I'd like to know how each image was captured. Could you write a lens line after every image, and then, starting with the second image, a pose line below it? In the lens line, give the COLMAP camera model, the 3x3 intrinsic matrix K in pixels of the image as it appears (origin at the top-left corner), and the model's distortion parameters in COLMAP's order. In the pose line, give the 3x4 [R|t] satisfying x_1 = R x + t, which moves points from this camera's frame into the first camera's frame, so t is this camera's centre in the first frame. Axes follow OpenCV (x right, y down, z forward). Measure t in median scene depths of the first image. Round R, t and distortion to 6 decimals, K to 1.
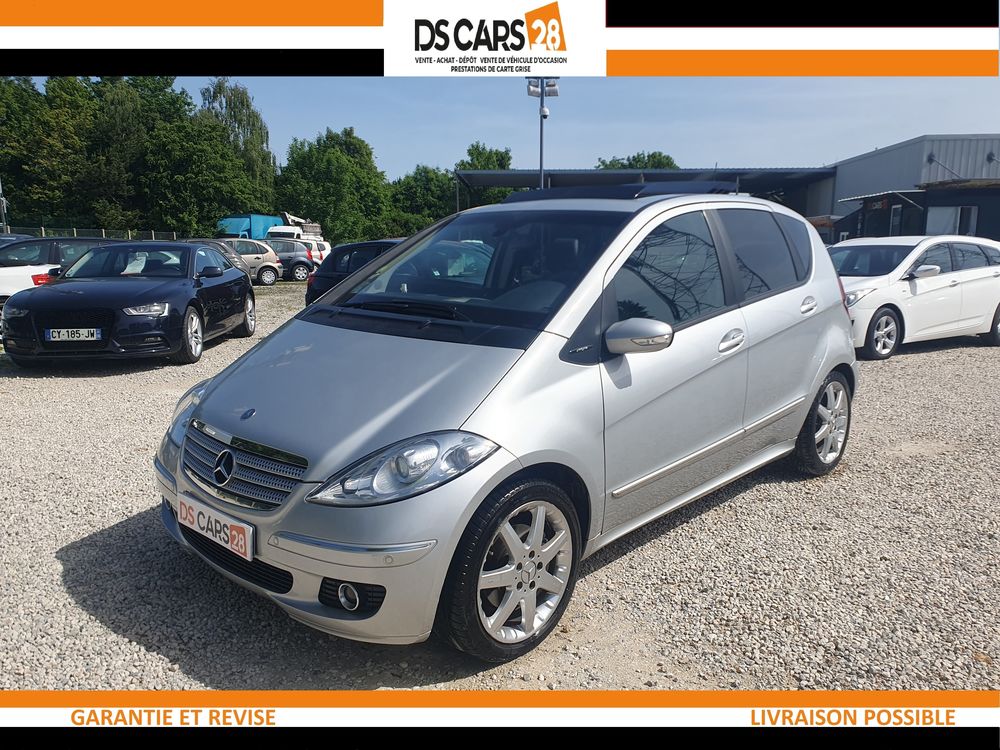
lens RADIAL K [[757.4, 0, 500.0], [0, 757.4, 375.0], [0, 0, 1]] dist [0.017462, 0.003430]
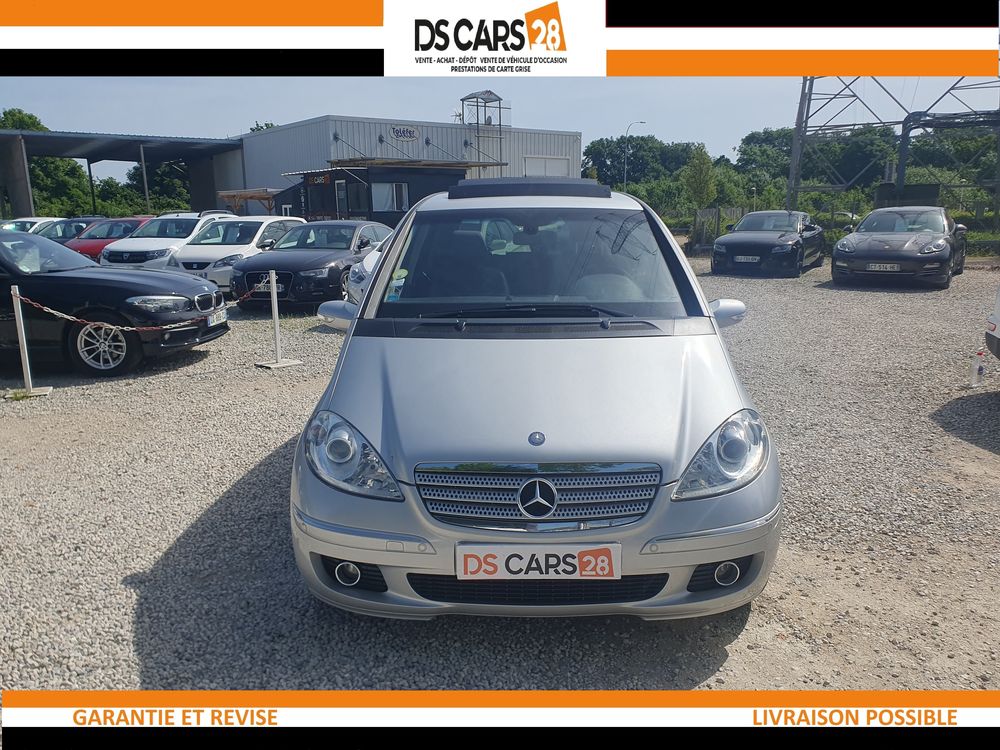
lens RADIAL K [[757.4, 0, 500.0], [0, 757.4, 375.0], [0, 0, 1]] dist [0.017462, 0.003430]
pose [[0.741266, -0.157392, 0.652497, -0.703525], [0.133446, 0.987270, 0.086544, -0.081453], [-0.657812, 0.022921, 0.752833, 0.241054]]
